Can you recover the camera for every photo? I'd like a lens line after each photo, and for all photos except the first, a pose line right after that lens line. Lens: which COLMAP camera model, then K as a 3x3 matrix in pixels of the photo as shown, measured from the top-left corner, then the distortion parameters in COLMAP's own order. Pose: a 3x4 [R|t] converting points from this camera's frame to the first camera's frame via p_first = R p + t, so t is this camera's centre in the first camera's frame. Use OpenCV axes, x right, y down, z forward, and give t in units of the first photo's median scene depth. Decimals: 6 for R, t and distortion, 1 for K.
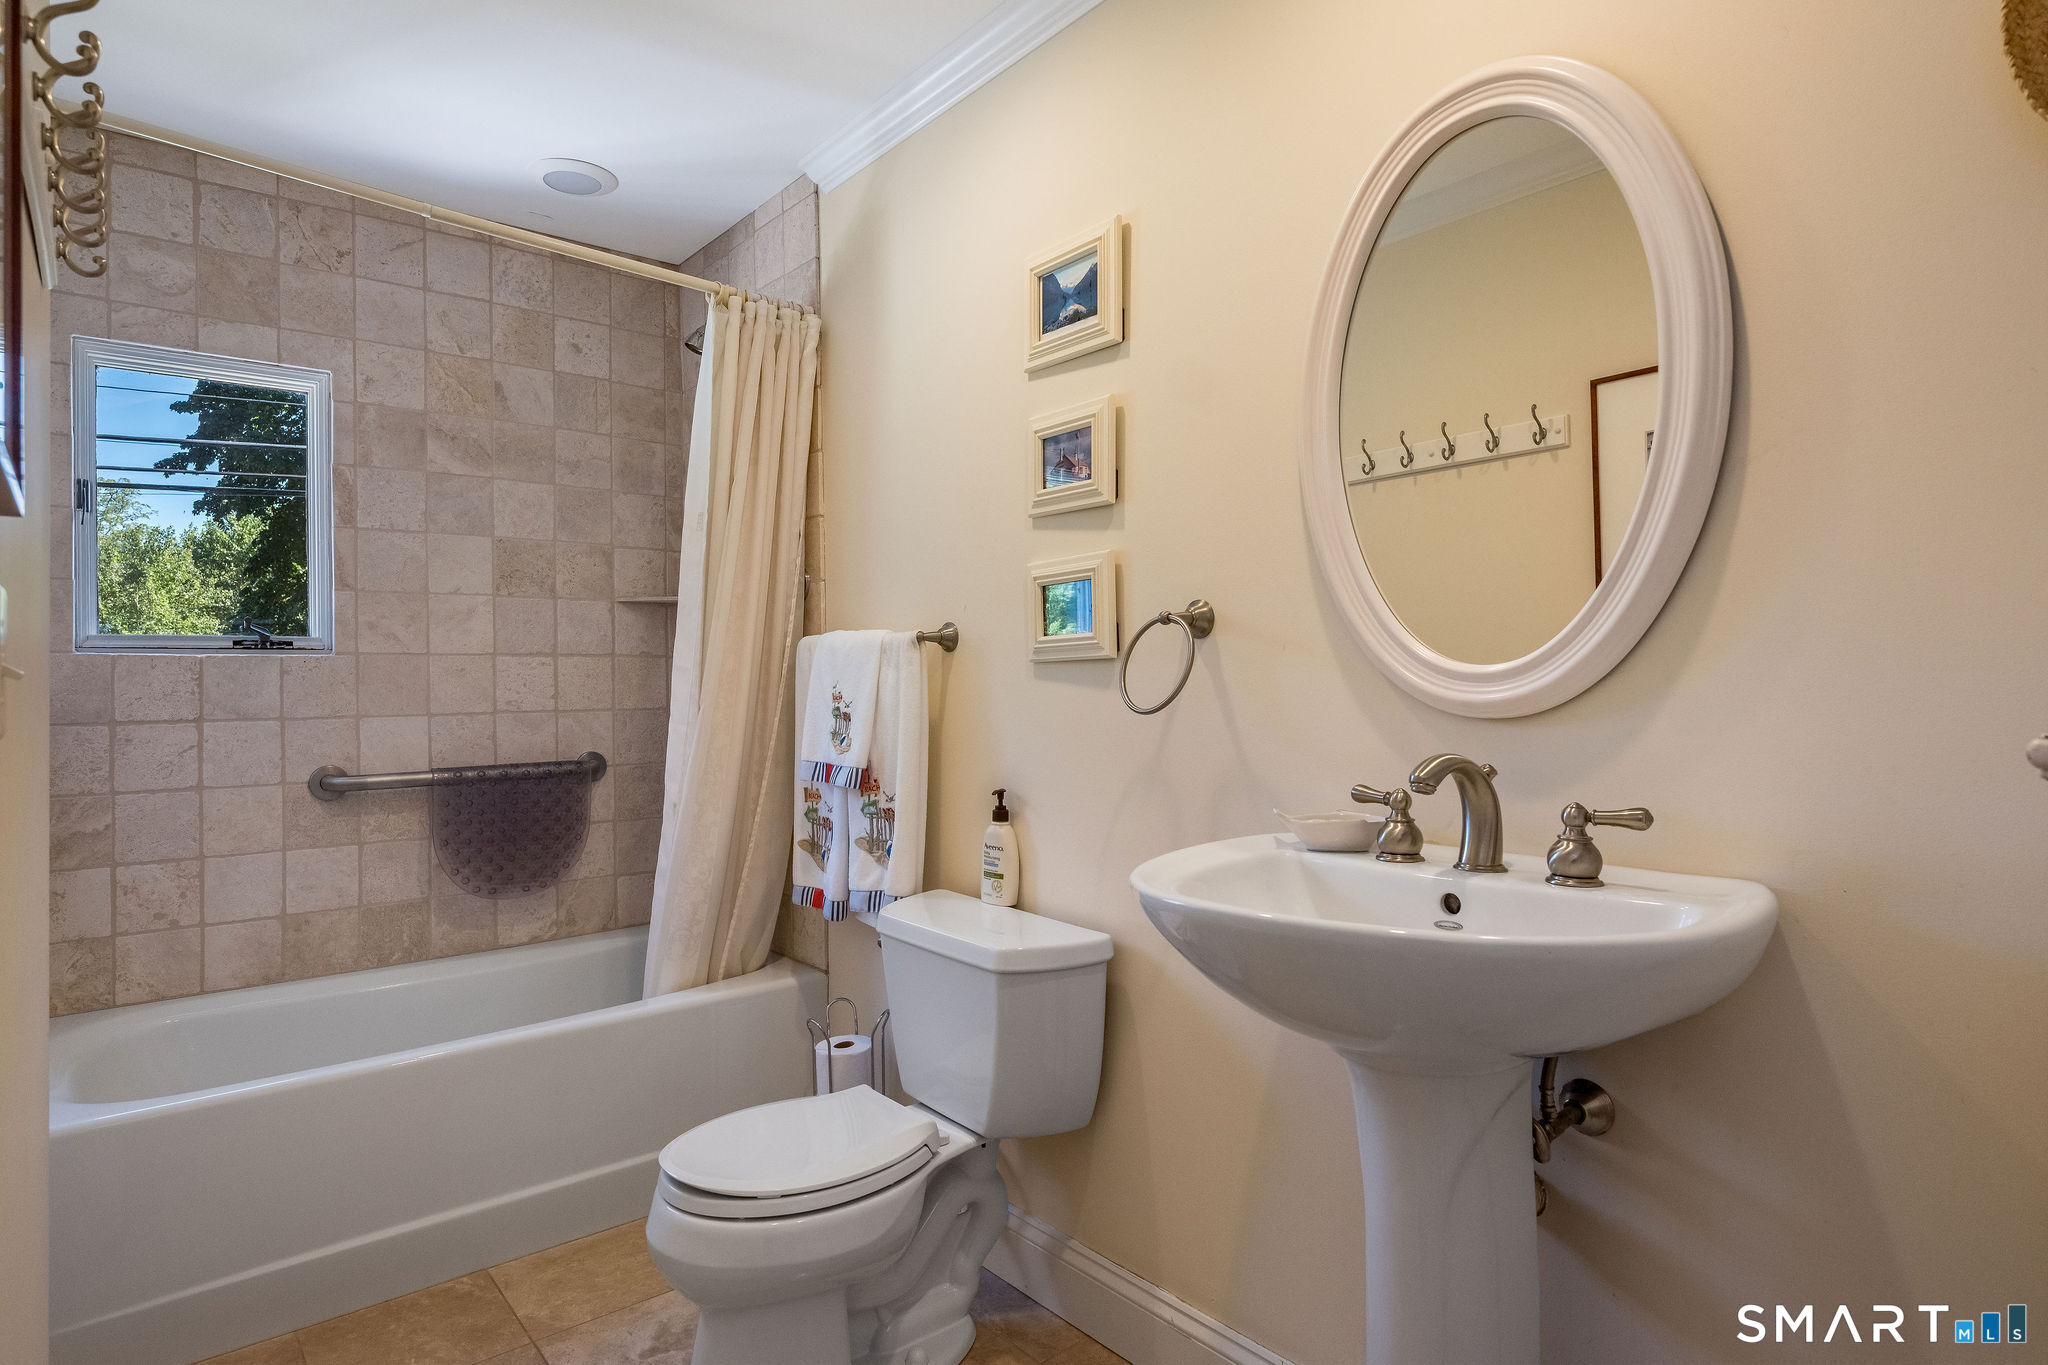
lens RADIAL K [[1106.4, 0, 1021.7], [0, 1106.4, 680.8], [0, 0, 1]] dist [0.002956, -0.003600]
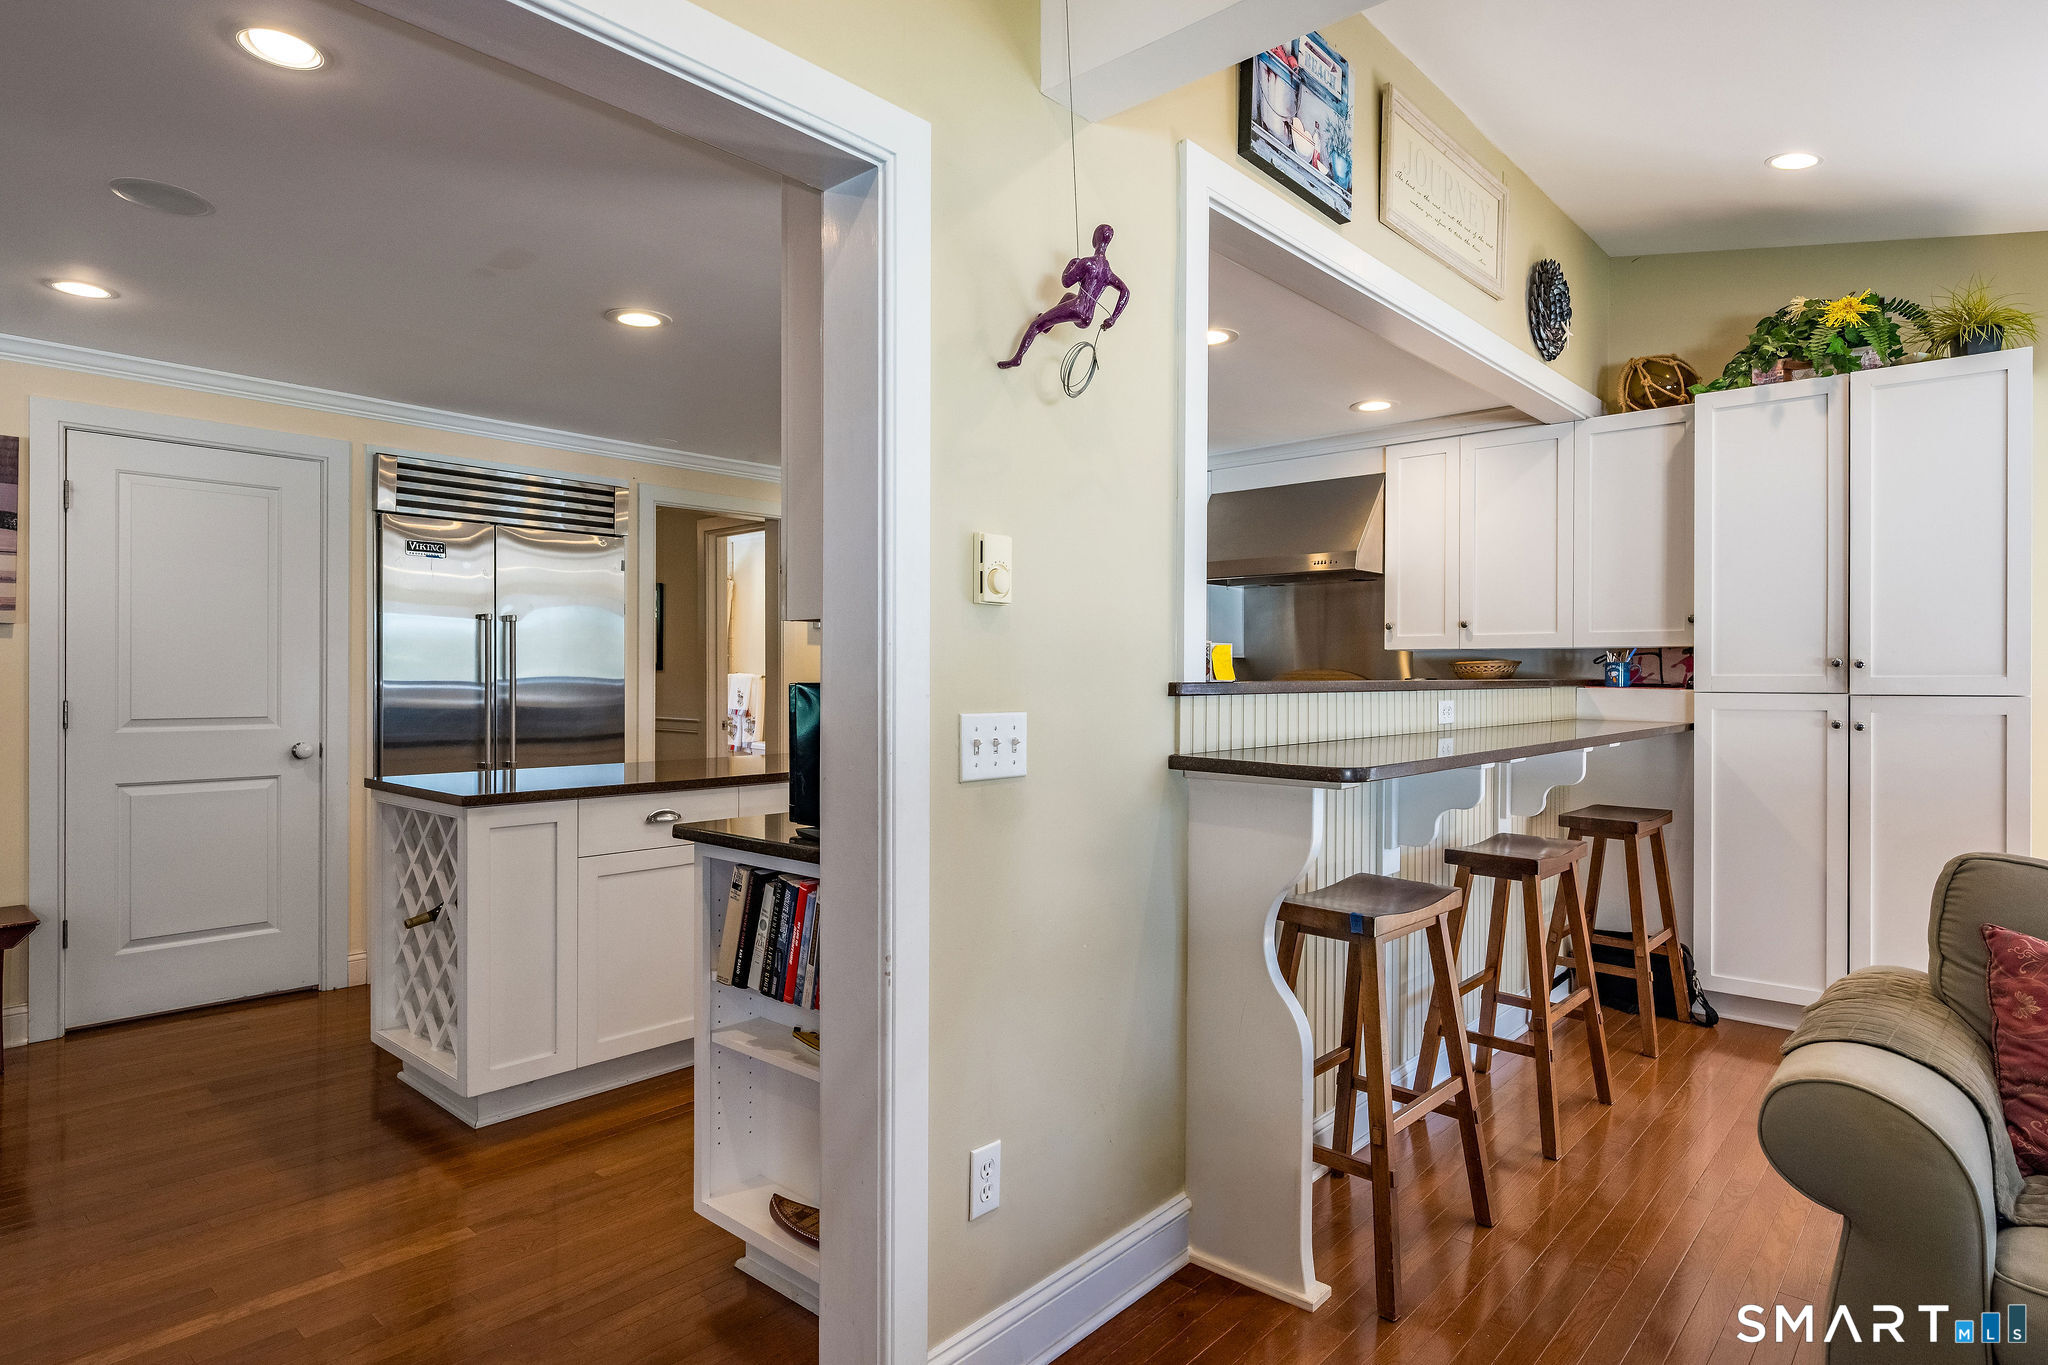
lens RADIAL K [[1106.4, 0, 1026.5], [0, 1106.4, 680.3], [0, 0, 1]] dist [0.002956, -0.003600]
pose [[0.989731, 0.012123, 0.142425, 0.258780], [-0.012342, 0.999924, 0.000654, -0.037220], [-0.142406, -0.002405, 0.989805, -2.824286]]
